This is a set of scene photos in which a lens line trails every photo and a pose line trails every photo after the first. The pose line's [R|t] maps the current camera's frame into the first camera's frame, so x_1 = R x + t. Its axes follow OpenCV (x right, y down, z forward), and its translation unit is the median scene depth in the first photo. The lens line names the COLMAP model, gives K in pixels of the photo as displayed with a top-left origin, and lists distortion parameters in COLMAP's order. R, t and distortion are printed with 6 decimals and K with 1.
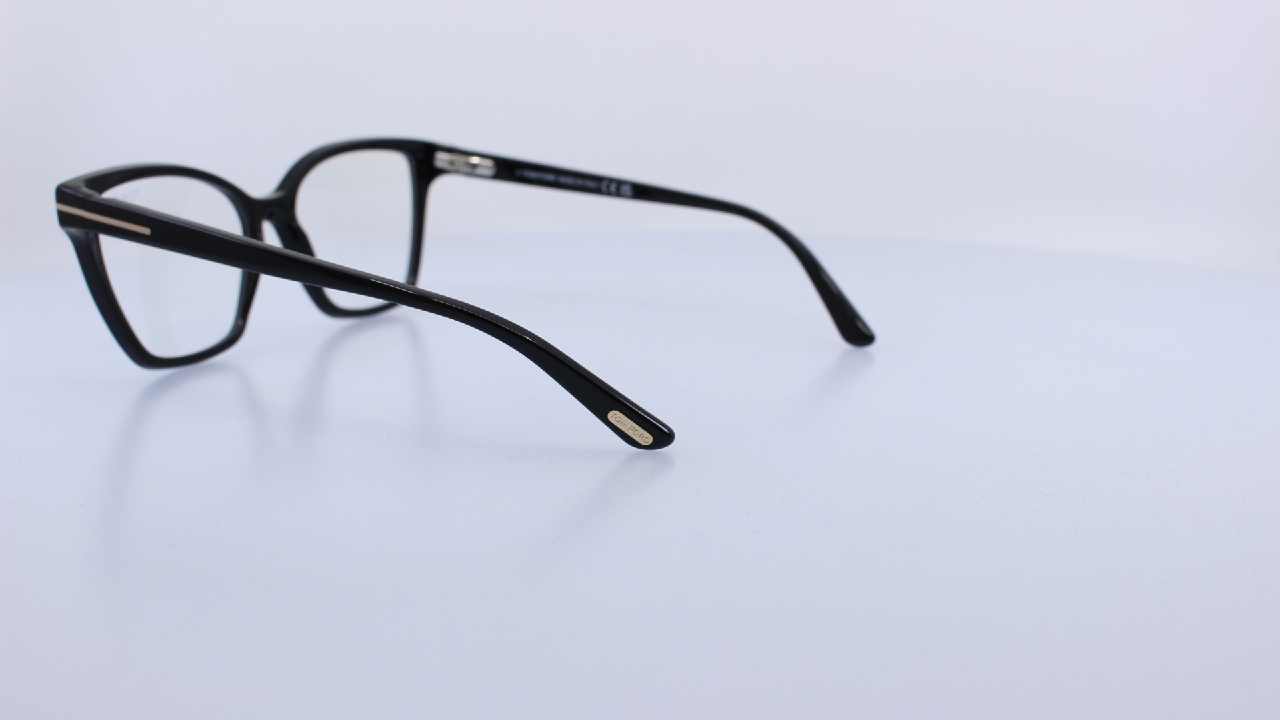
lens RADIAL K [[1472.0, 0, 640.0], [0, 1472.0, 360.0], [0, 0, 1]] dist [-0.351359, -0.010897]
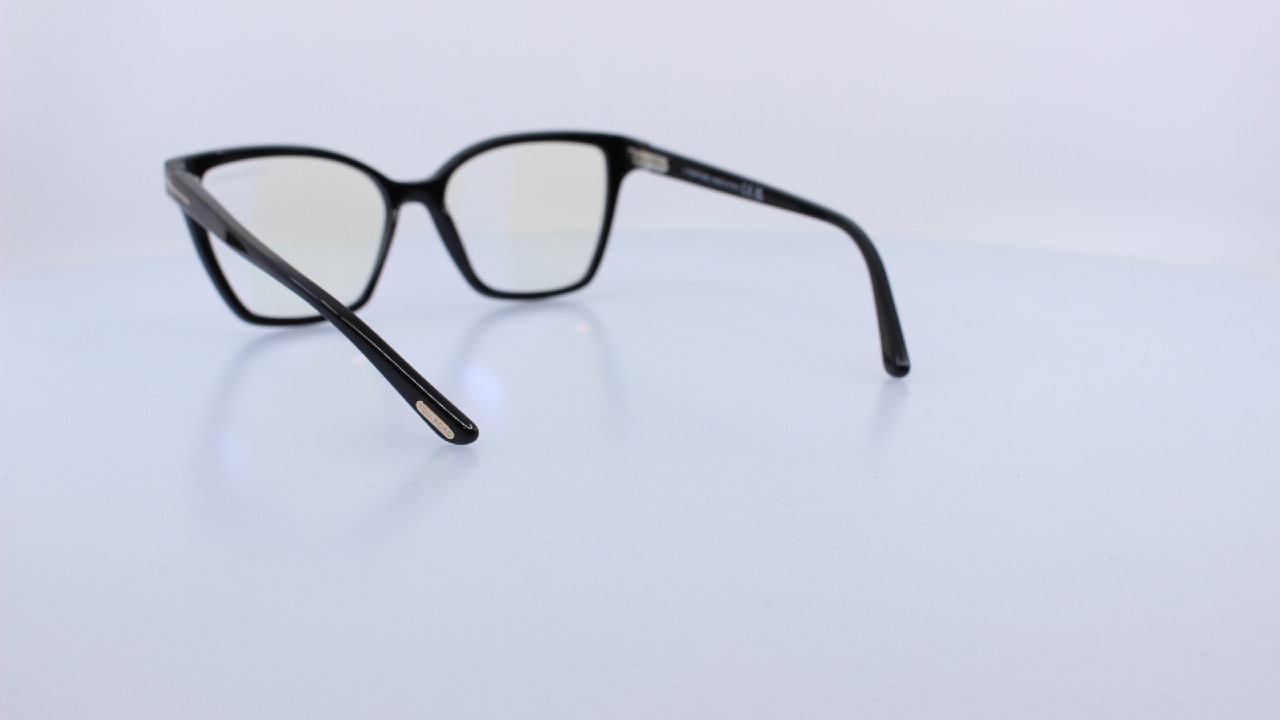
lens RADIAL K [[1472.0, 0, 640.0], [0, 1472.0, 360.0], [0, 0, 1]] dist [-0.351359, -0.010897]
pose [[0.859803, 0.104710, -0.499775, 0.418721], [-0.103937, 0.994147, 0.029478, -0.027029], [0.499937, 0.026599, 0.865653, 0.126375]]
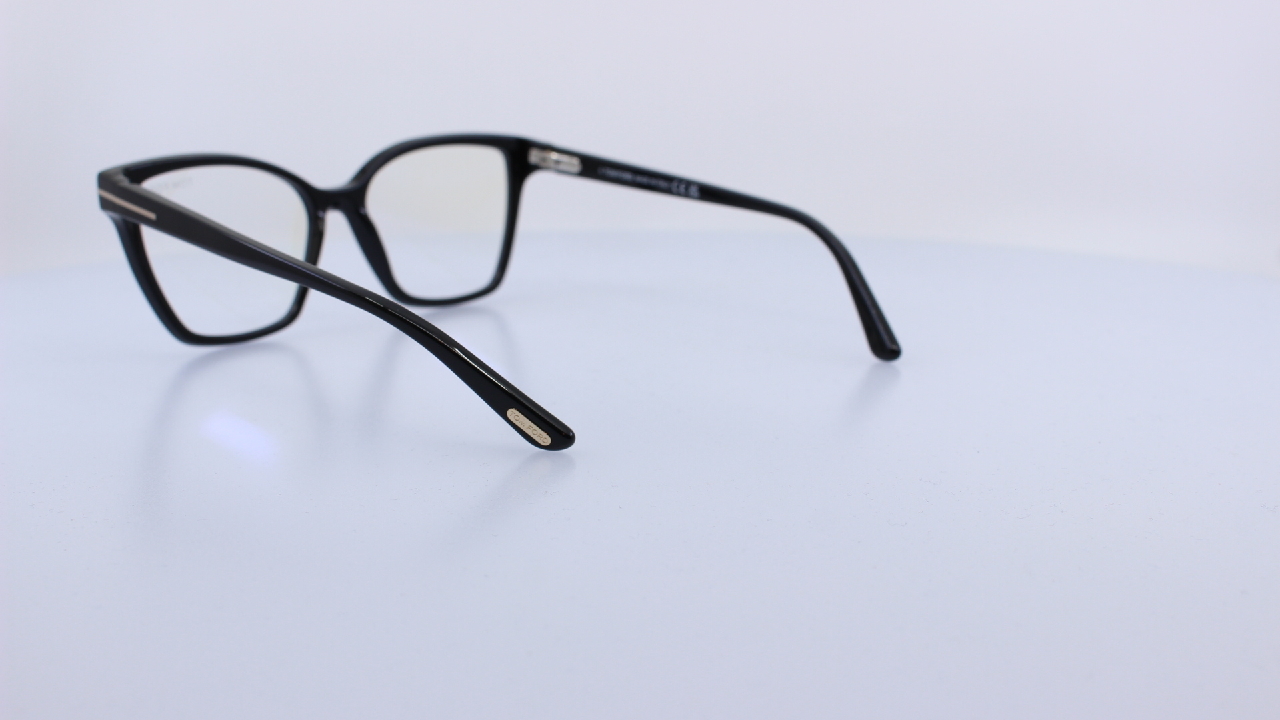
lens RADIAL K [[1472.0, 0, 640.0], [0, 1472.0, 360.0], [0, 0, 1]] dist [-0.351359, -0.010897]
pose [[0.964779, 0.053973, -0.257465, 0.216879], [-0.053808, 0.998522, 0.007694, -0.007663], [0.257500, 0.006431, 0.966257, 0.034982]]
